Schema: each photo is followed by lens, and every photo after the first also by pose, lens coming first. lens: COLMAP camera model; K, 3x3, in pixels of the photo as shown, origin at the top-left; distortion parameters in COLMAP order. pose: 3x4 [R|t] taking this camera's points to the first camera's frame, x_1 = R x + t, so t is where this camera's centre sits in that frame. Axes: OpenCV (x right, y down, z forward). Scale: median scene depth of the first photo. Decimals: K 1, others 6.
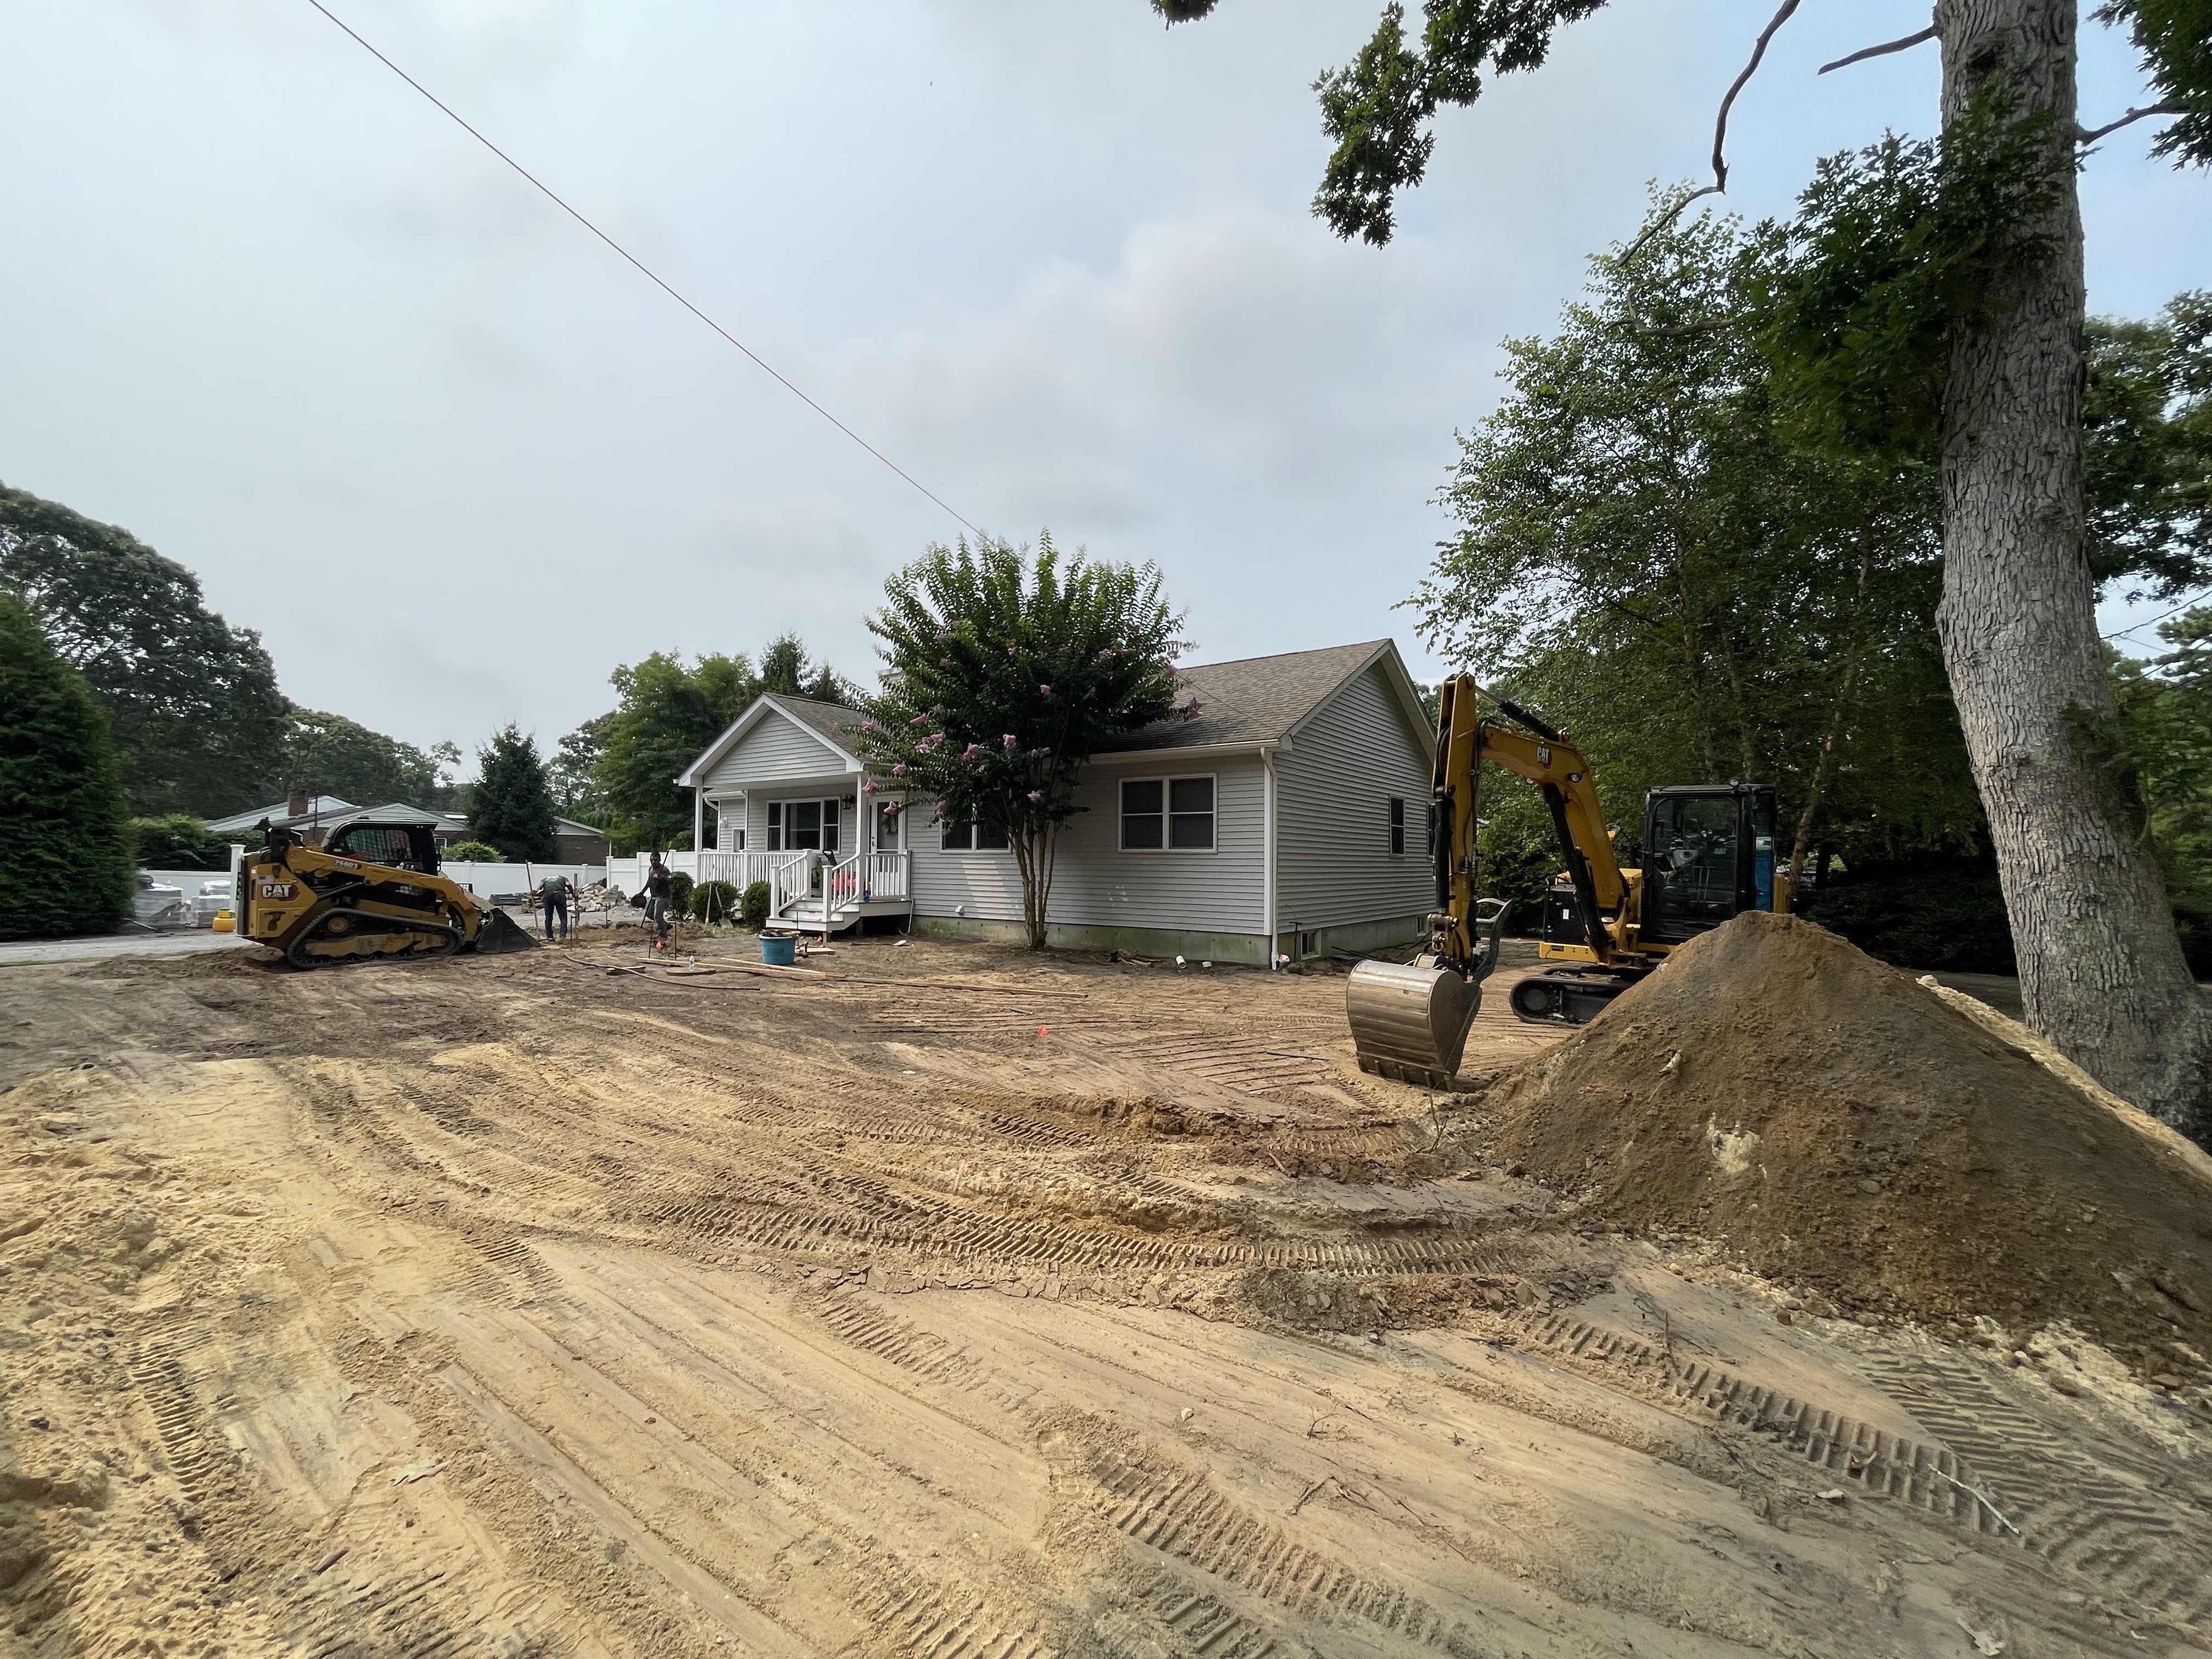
lens RADIAL K [[898.5, 0, 1106.0], [0, 898.5, 829.5], [0, 0, 1]] dist [-0.001657, 0.000232]
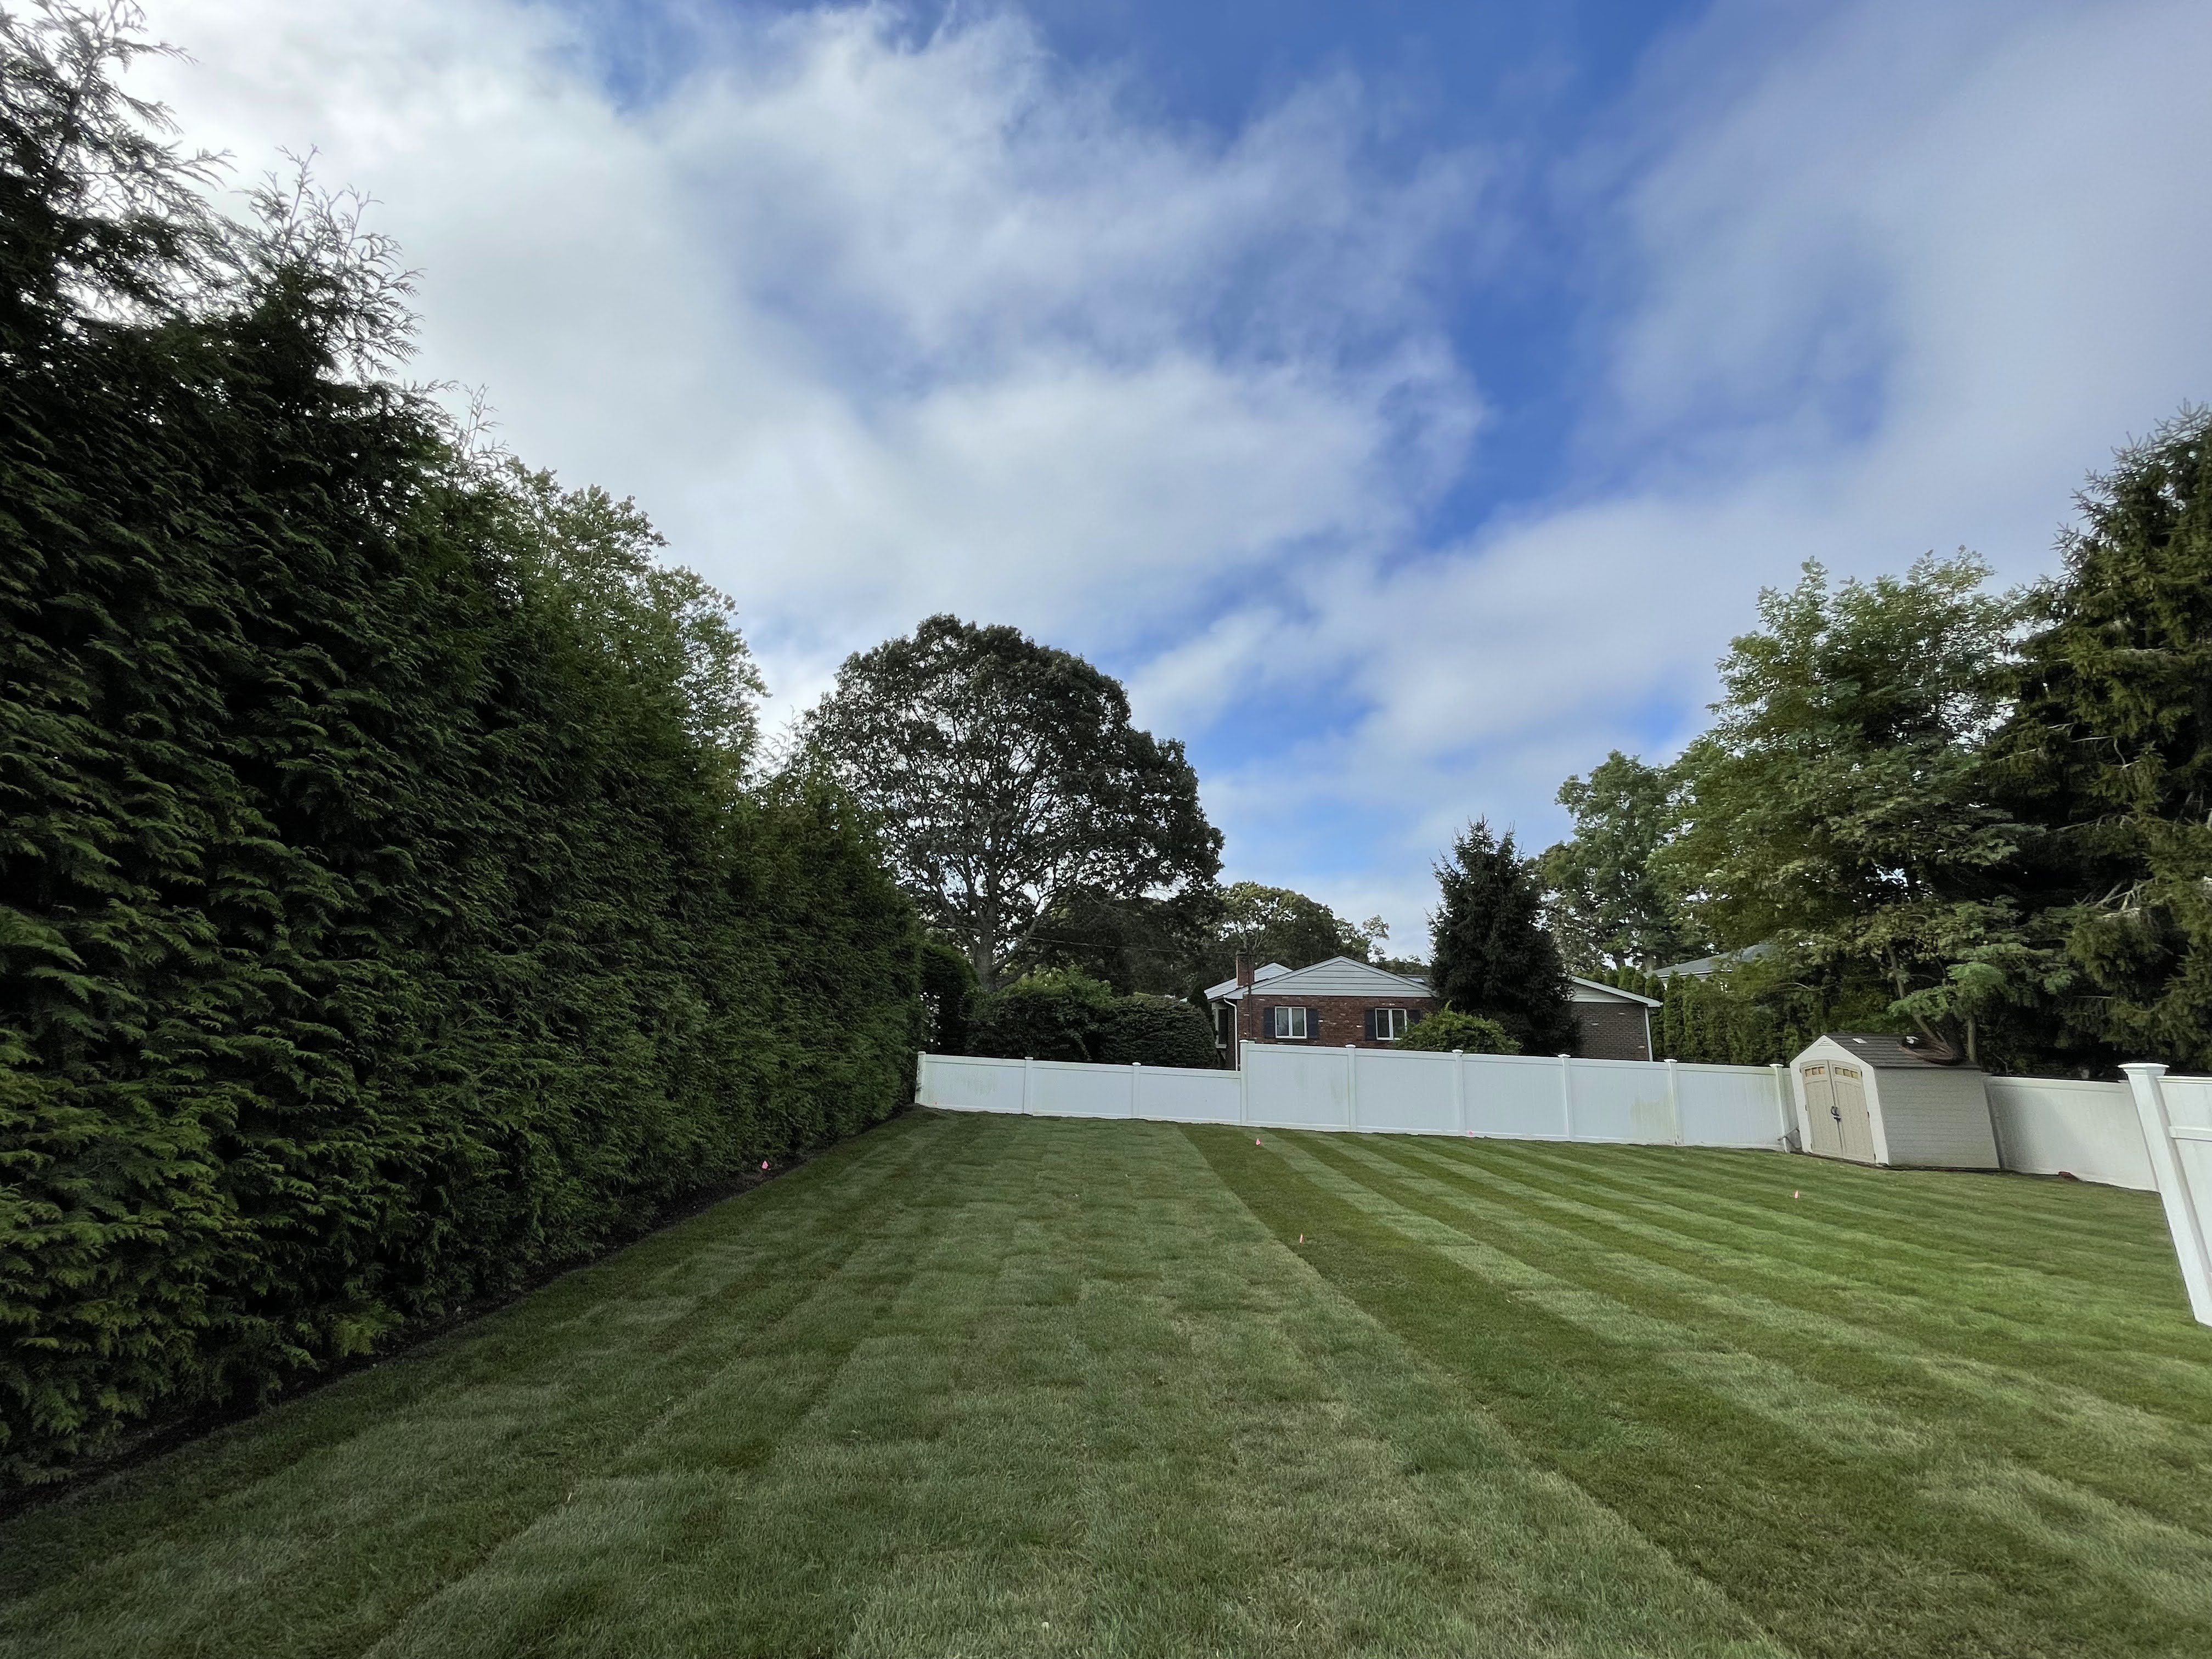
lens RADIAL K [[874.7, 0, 1106.0], [0, 874.7, 829.5], [0, 0, 1]] dist [0.002768, 0.000375]
pose [[0.599934, -0.174511, -0.780785, -0.892258], [0.019043, 0.978759, -0.204127, 0.021414], [0.799823, 0.107594, 0.590514, 1.124117]]
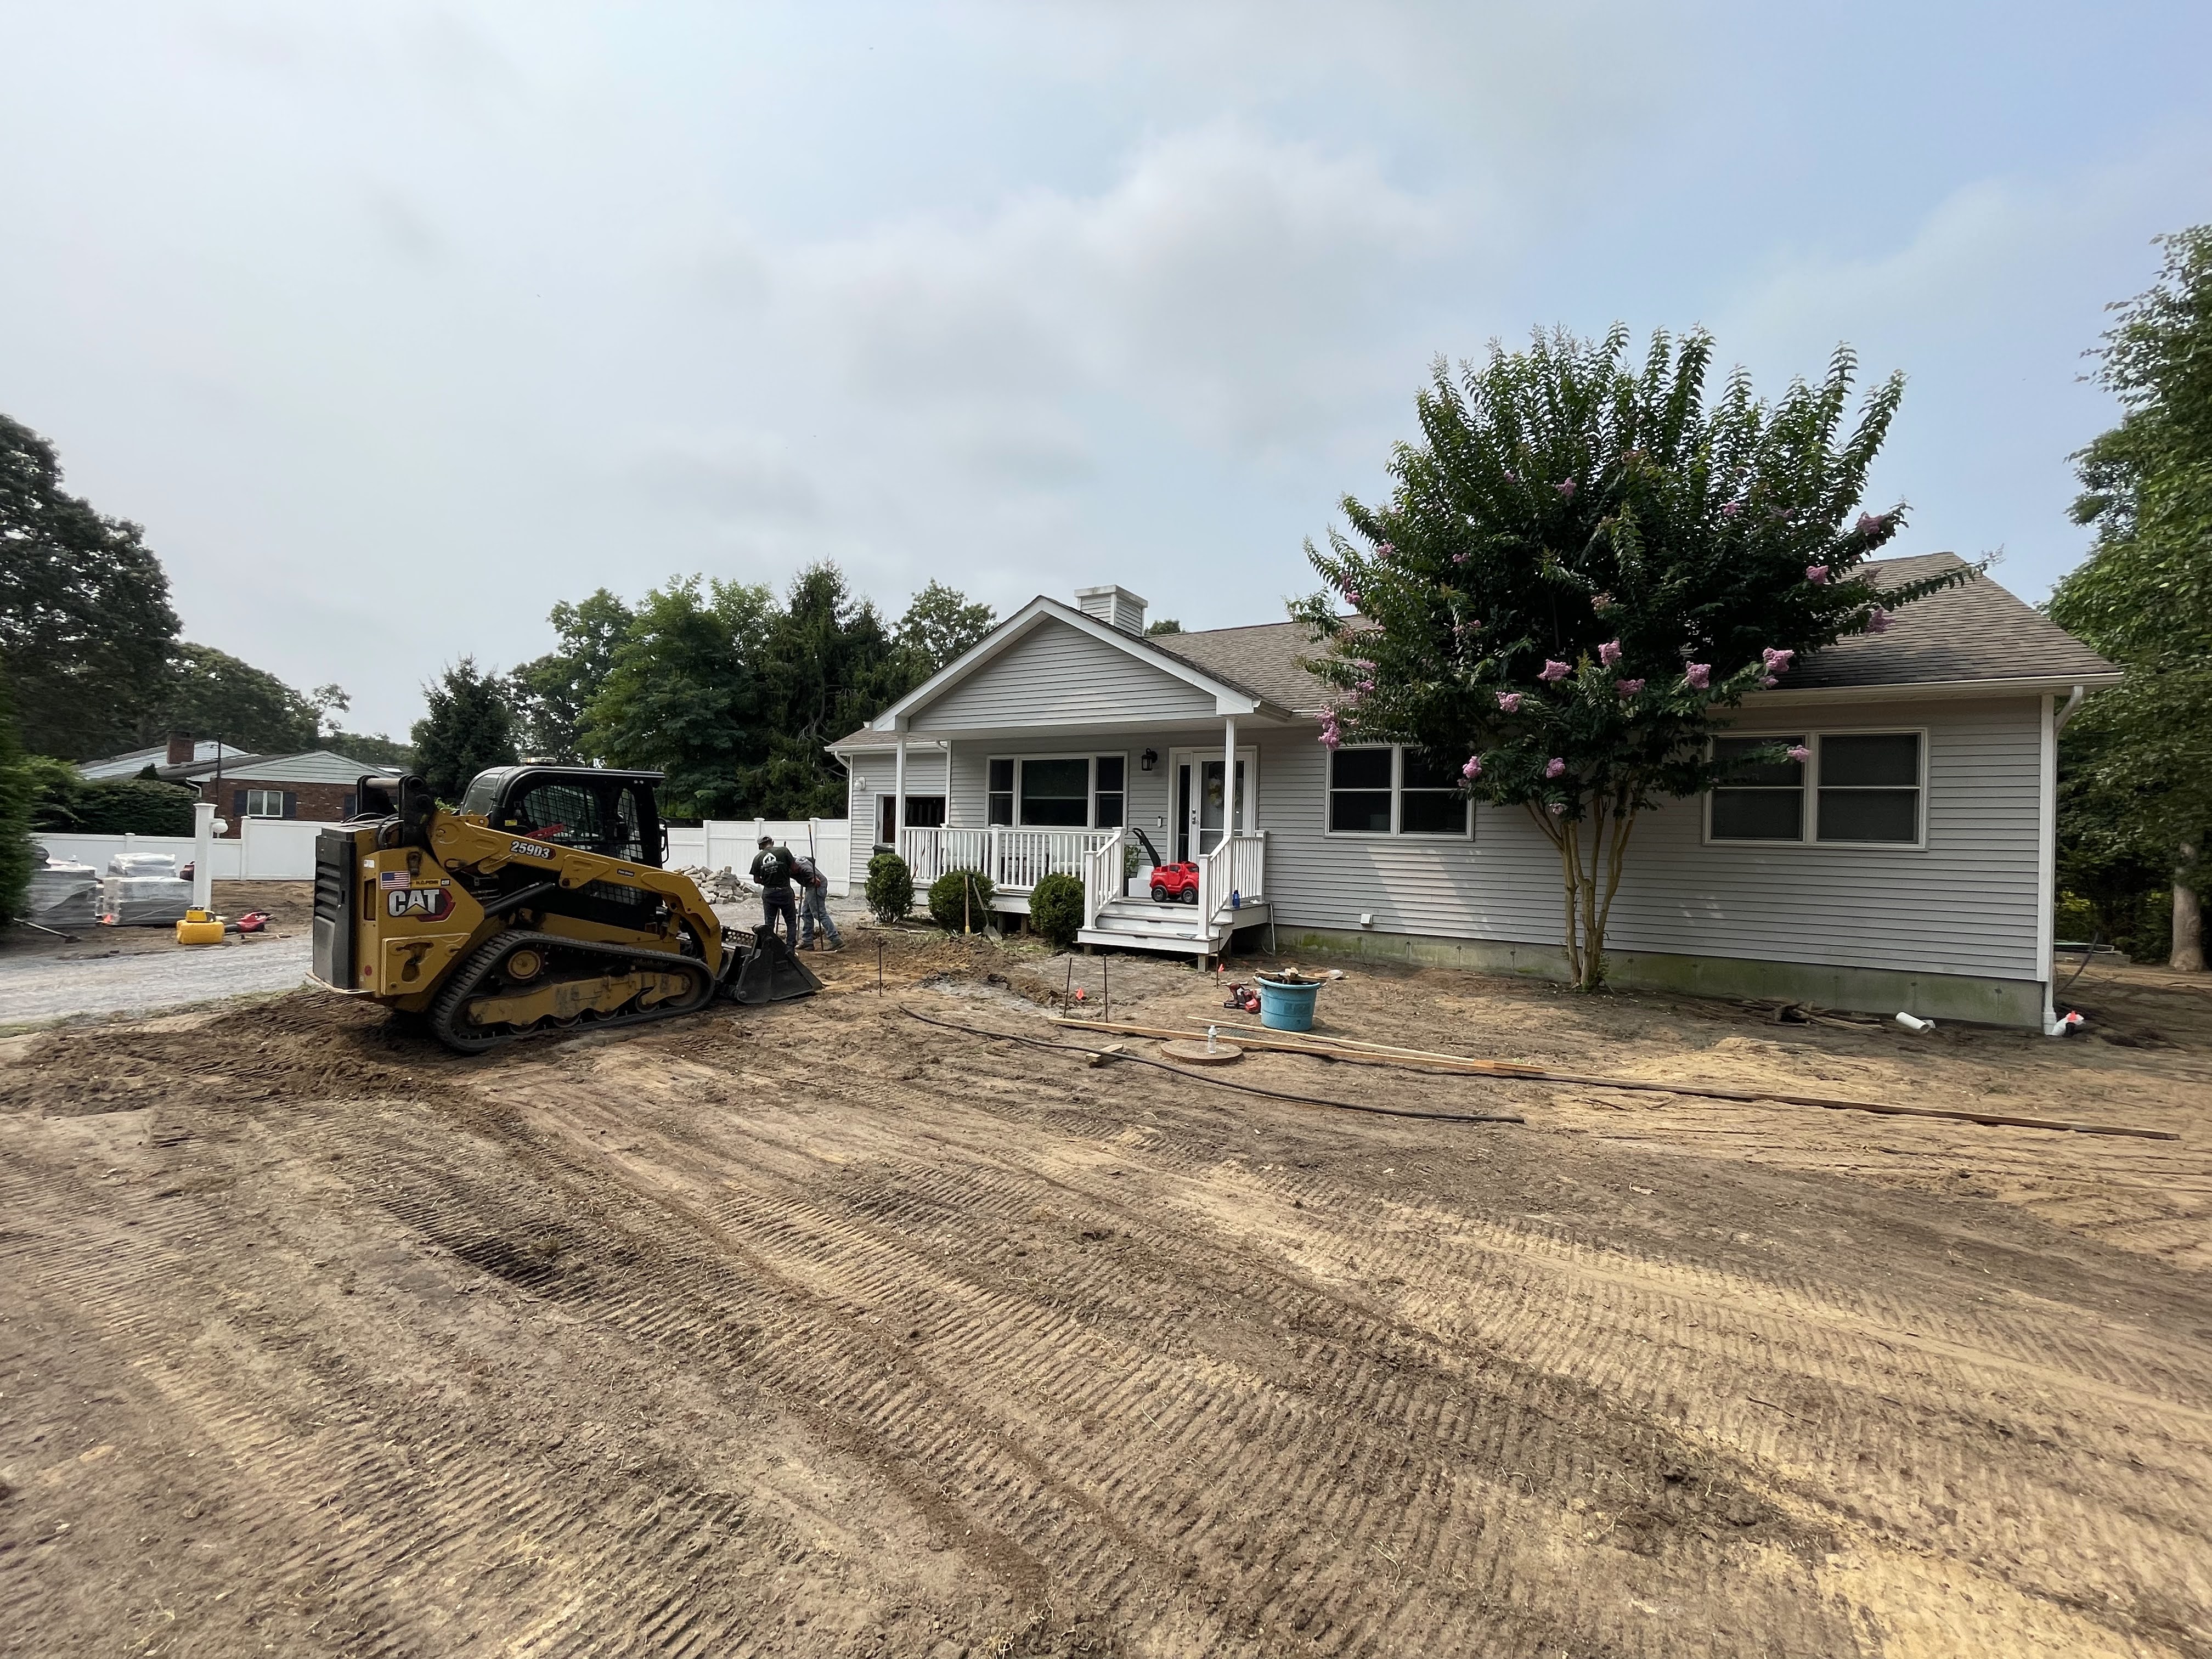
lens RADIAL K [[898.5, 0, 1106.0], [0, 898.5, 829.5], [0, 0, 1]] dist [-0.001657, 0.000232]
pose [[0.995549, 0.018065, 0.092495, -0.394776], [-0.021109, 0.999264, 0.032034, 0.001904], [-0.091849, -0.033843, 0.995198, 0.311313]]
